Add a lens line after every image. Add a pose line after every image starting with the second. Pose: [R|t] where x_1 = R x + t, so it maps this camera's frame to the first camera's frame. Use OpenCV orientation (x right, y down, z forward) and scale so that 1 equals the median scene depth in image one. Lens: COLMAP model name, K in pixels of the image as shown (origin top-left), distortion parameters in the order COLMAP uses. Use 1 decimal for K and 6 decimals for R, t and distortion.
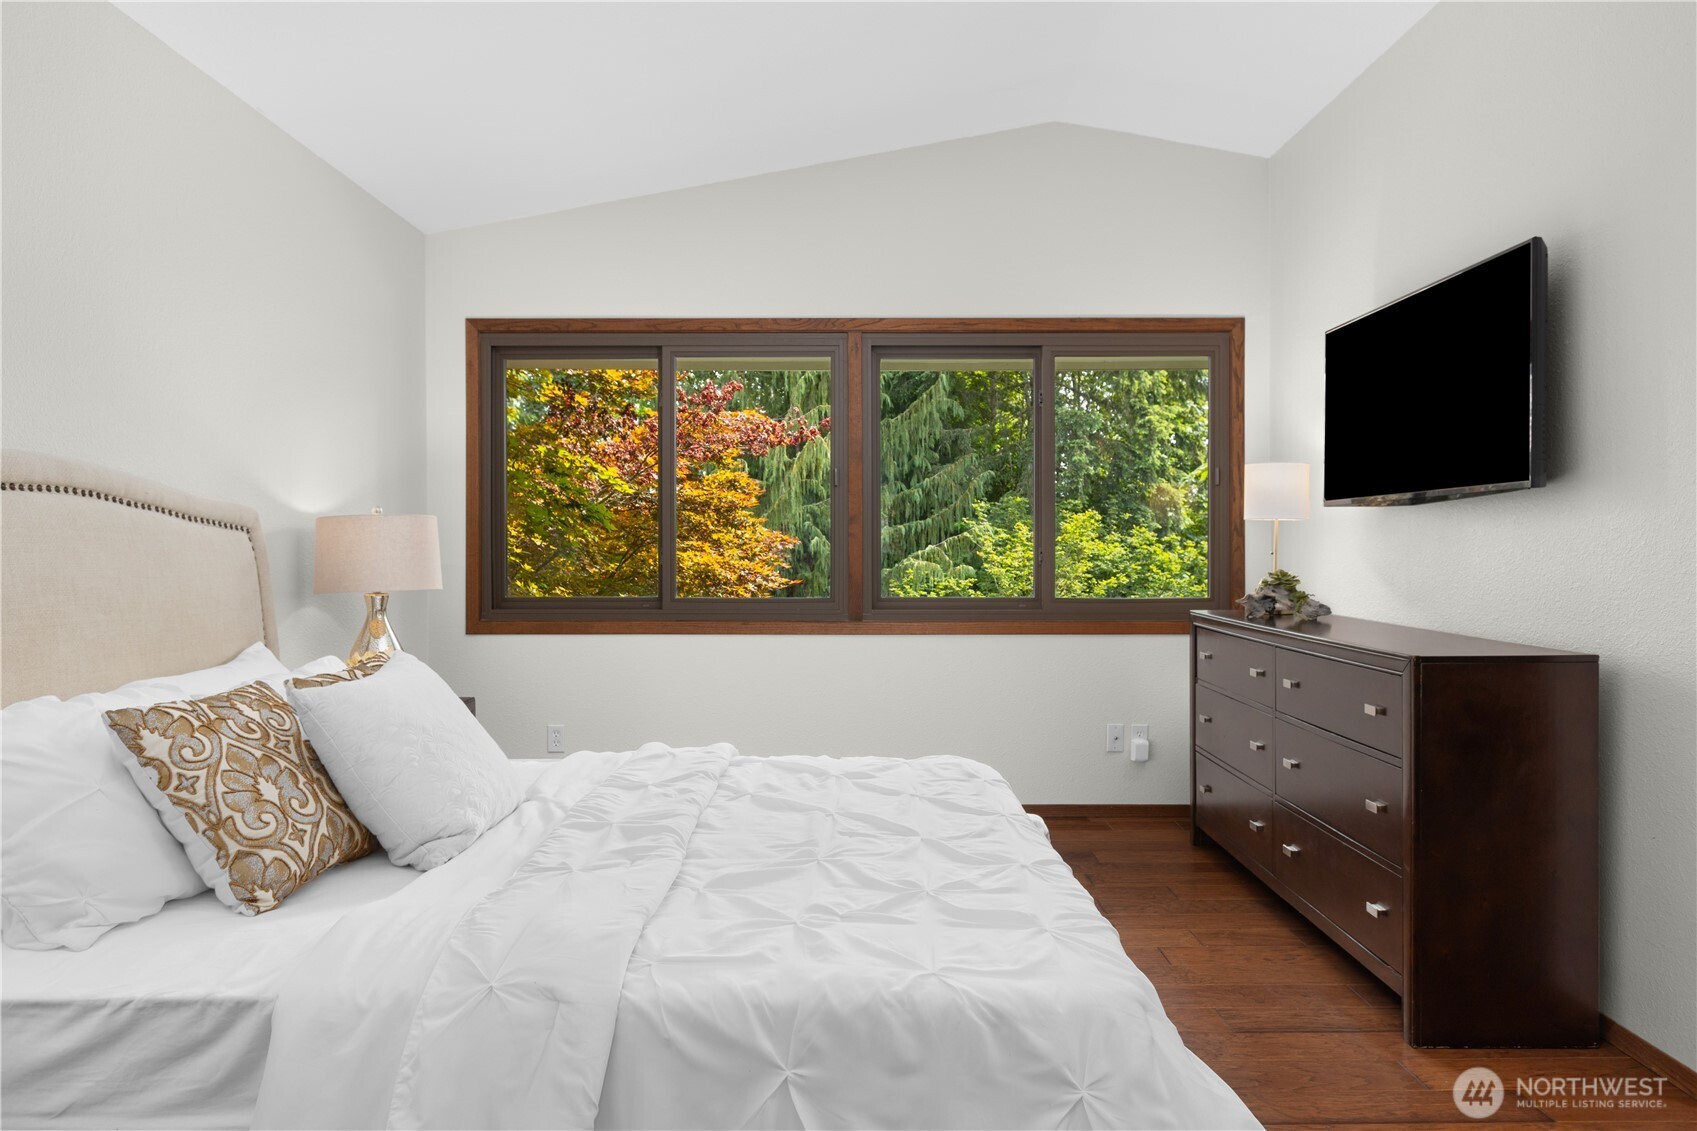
lens RADIAL K [[995.7, 0, 846.7], [0, 995.7, 560.2], [0, 0, 1]] dist [0.000059, 0.000252]
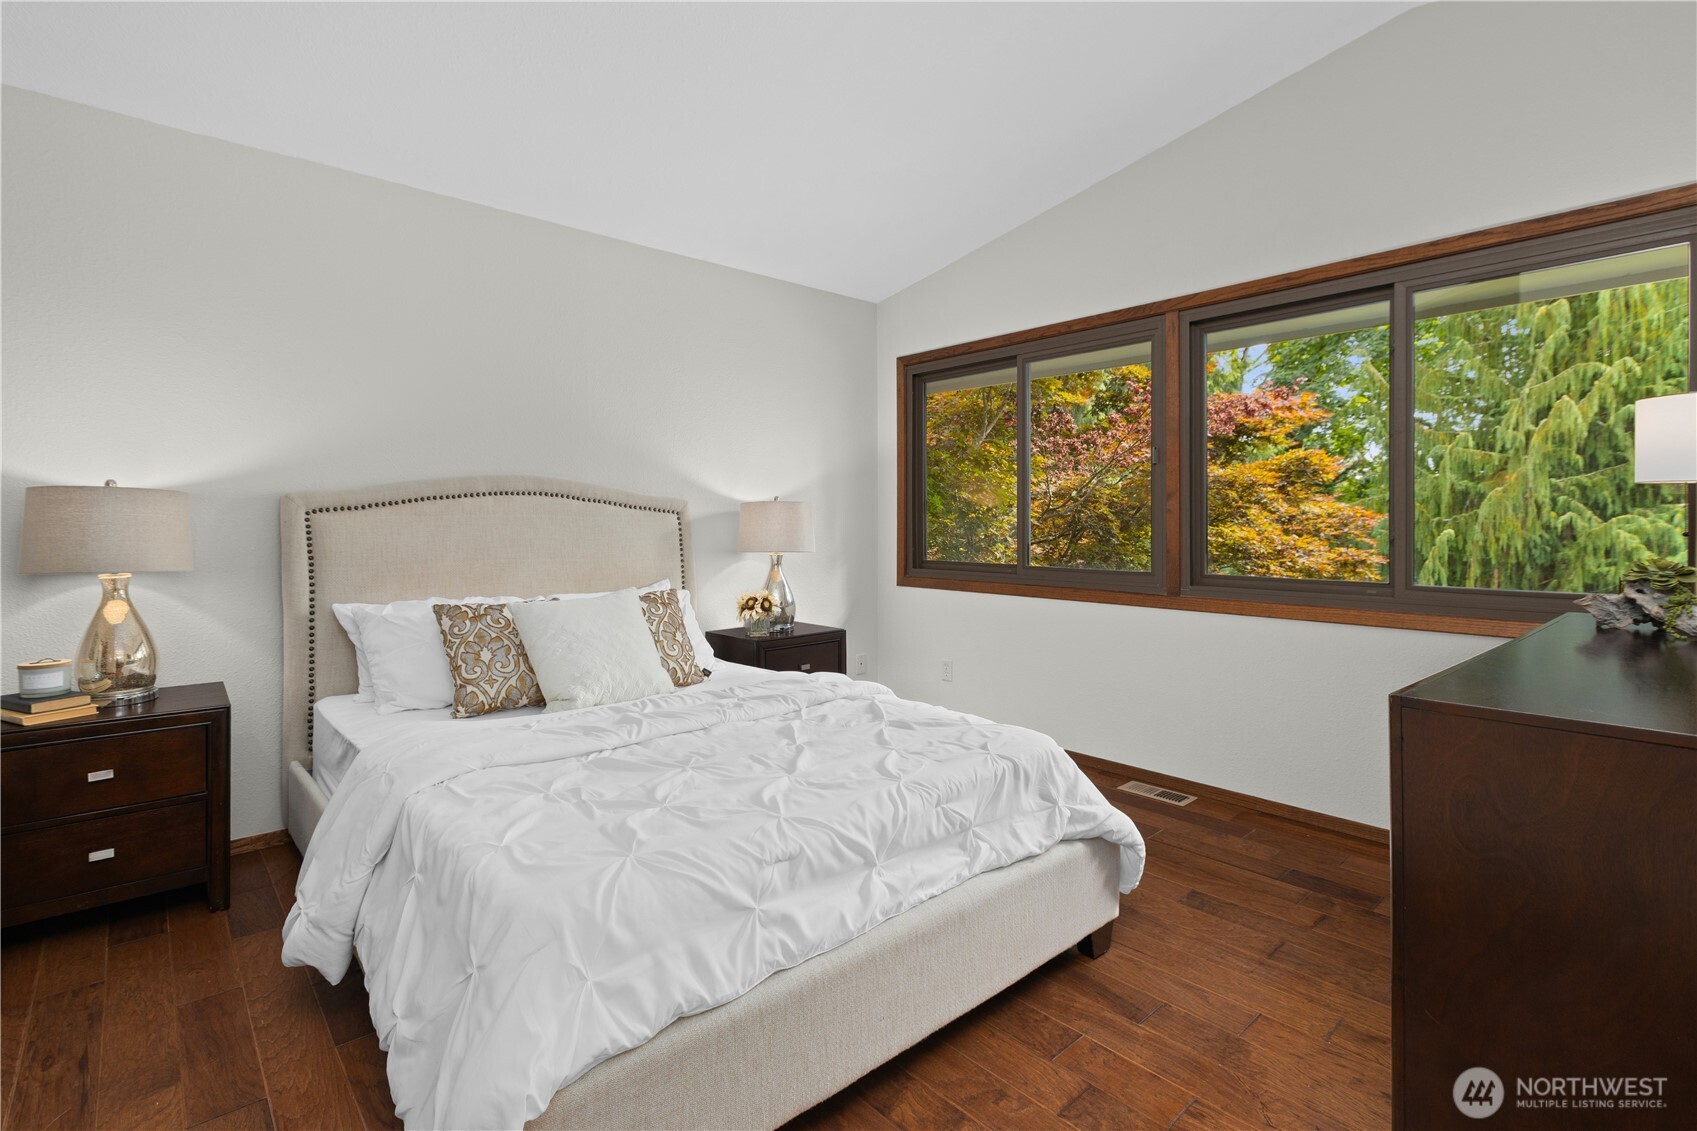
lens RADIAL K [[781.4, 0, 817.0], [0, 781.4, 529.4], [0, 0, 1]] dist [-0.002009, 0.000118]
pose [[0.663651, 0.006881, -0.748011, 0.368395], [-0.009934, 0.999951, 0.000385, -0.003544], [0.747977, 0.007175, 0.663686, 0.202106]]
